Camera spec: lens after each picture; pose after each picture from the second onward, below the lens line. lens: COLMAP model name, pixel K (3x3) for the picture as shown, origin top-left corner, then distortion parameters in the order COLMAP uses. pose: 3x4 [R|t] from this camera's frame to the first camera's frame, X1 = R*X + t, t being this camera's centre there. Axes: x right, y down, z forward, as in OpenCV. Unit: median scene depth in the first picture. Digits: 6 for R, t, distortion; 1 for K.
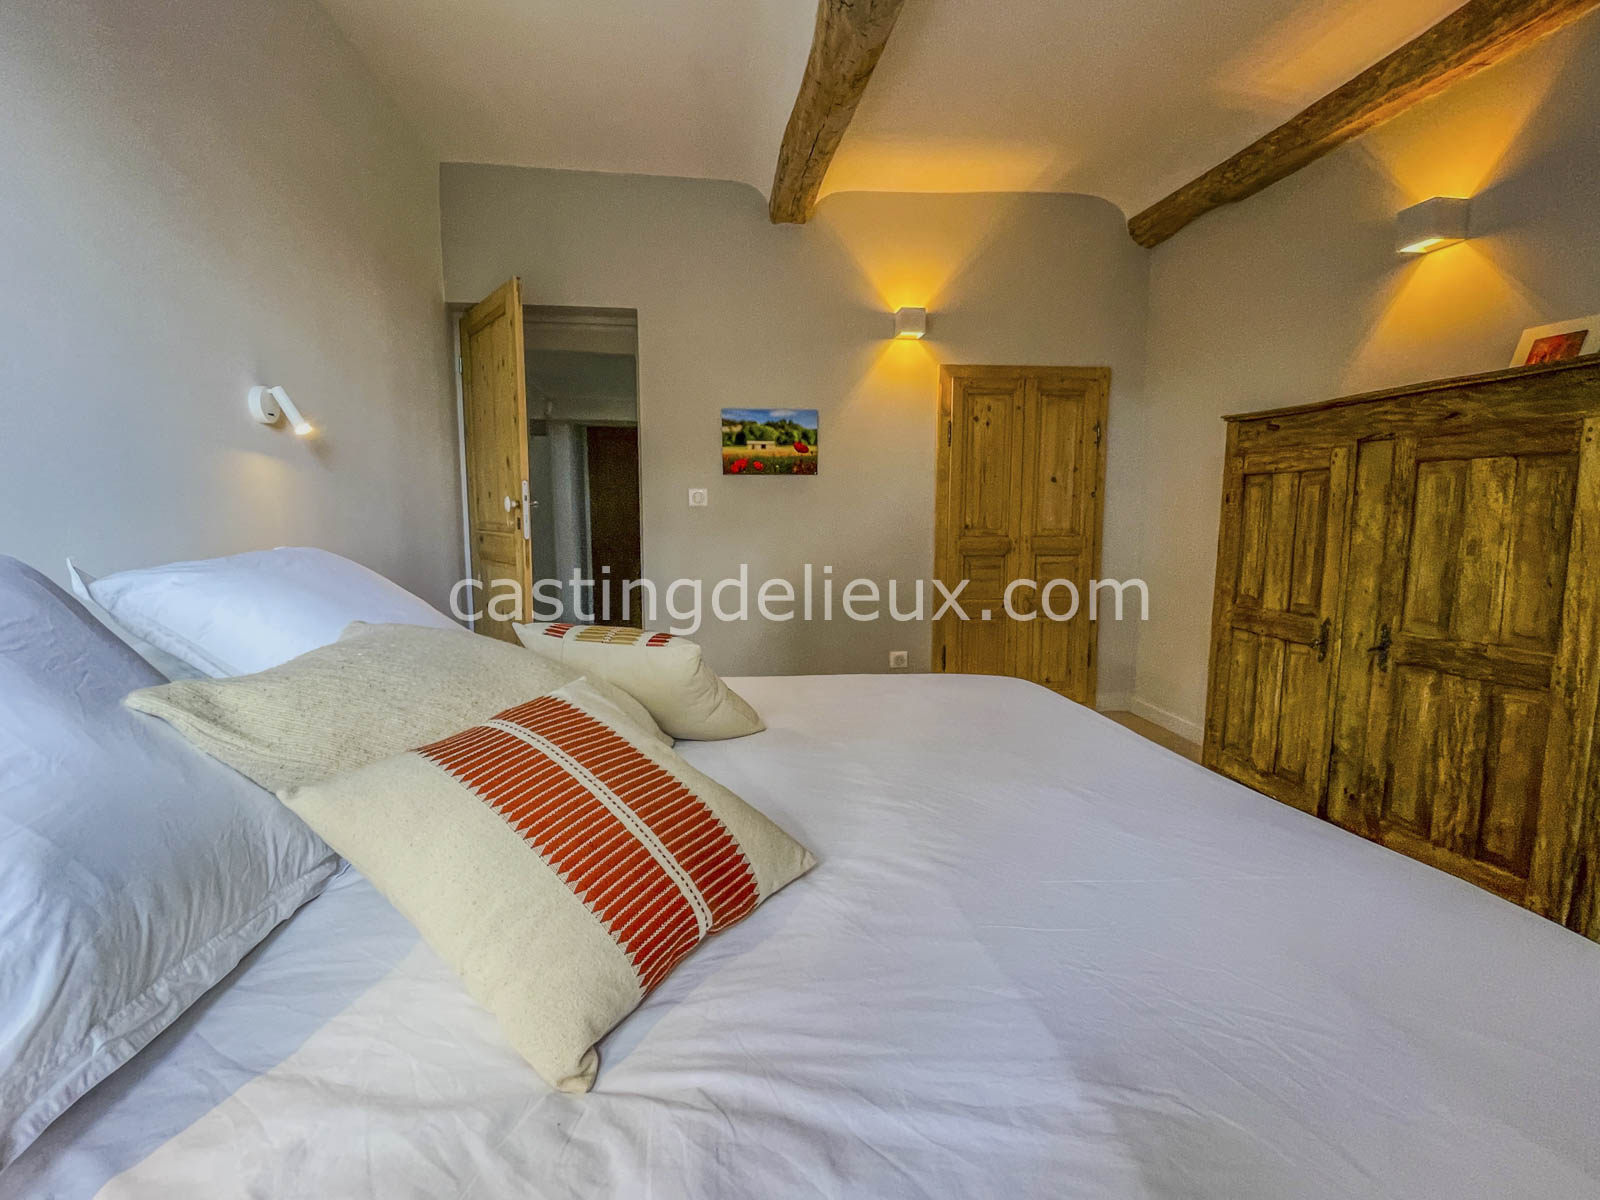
lens RADIAL K [[711.1, 0, 793.8], [0, 711.1, 596.5], [0, 0, 1]] dist [0.001047, 0.000341]
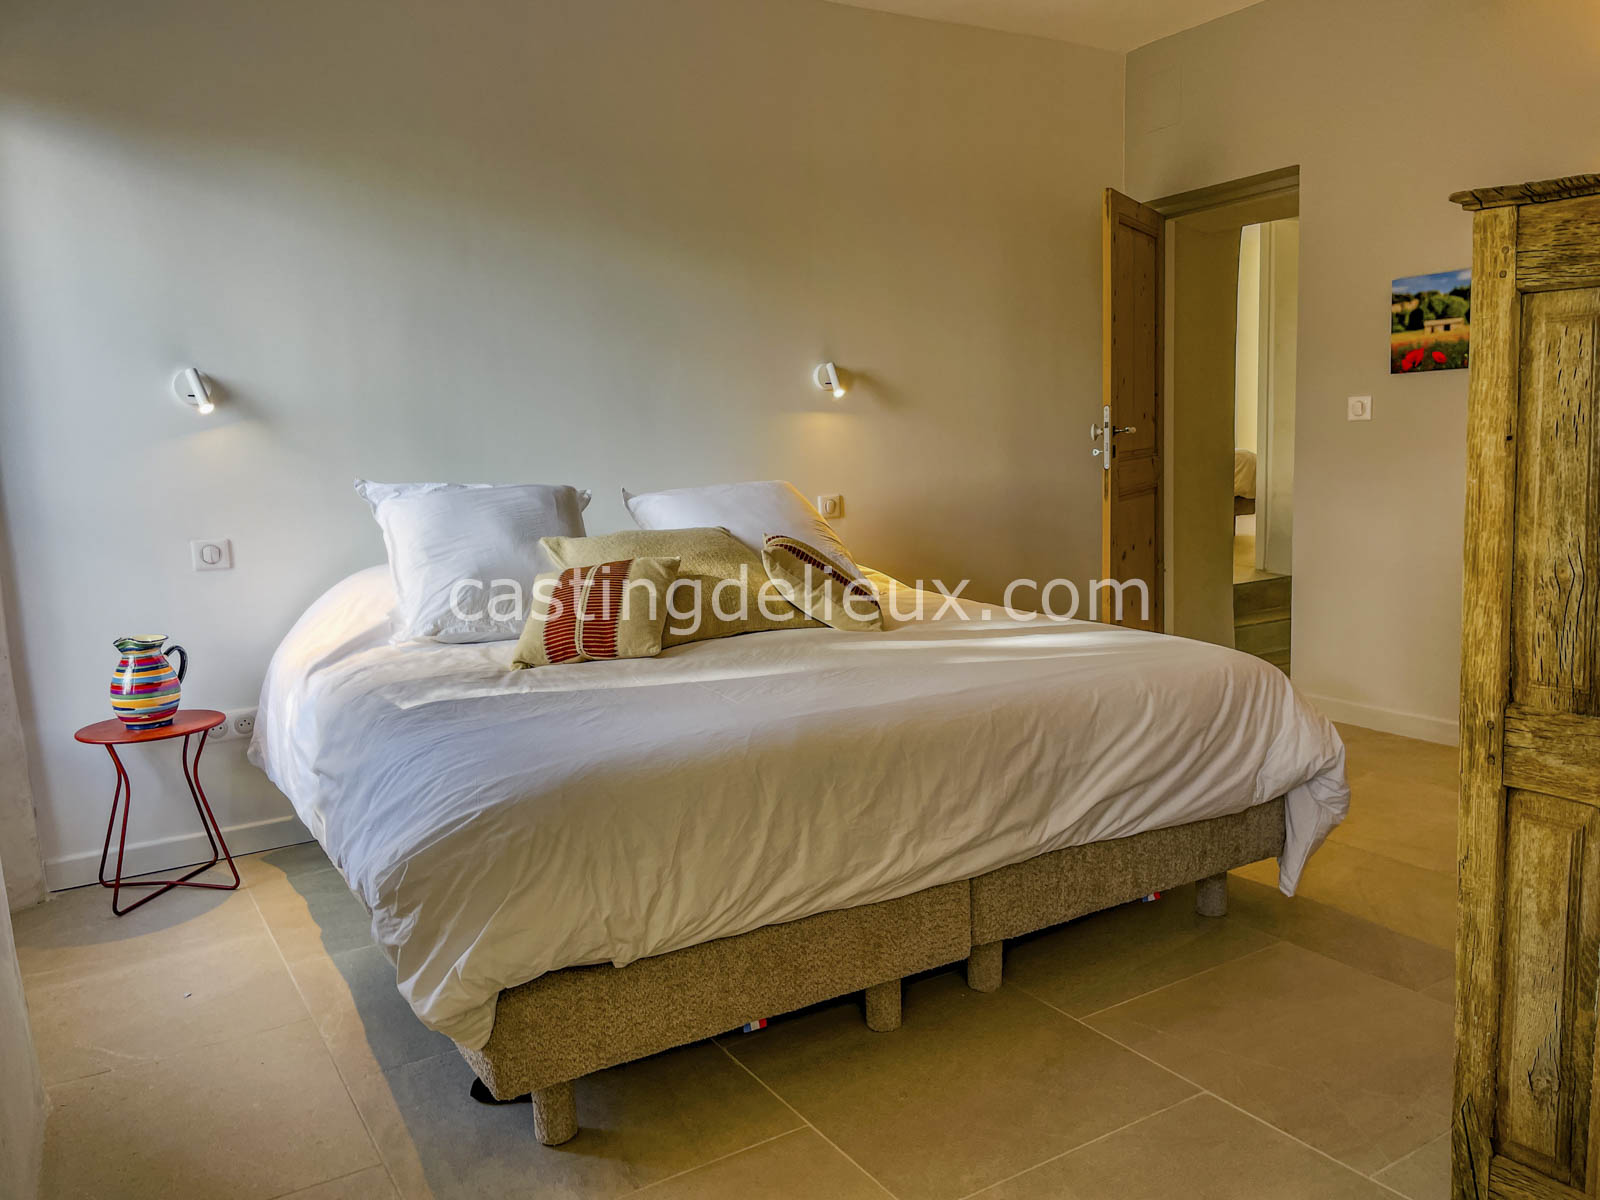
lens RADIAL K [[1184.8, 0, 799.2], [0, 1184.8, 600.5], [0, 0, 1]] dist [-0.012120, -0.014026]
pose [[0.416963, 0.102451, -0.903131, 0.727433], [-0.057755, 0.994606, 0.086163, -0.017493], [0.907087, 0.016234, 0.420631, -0.005404]]
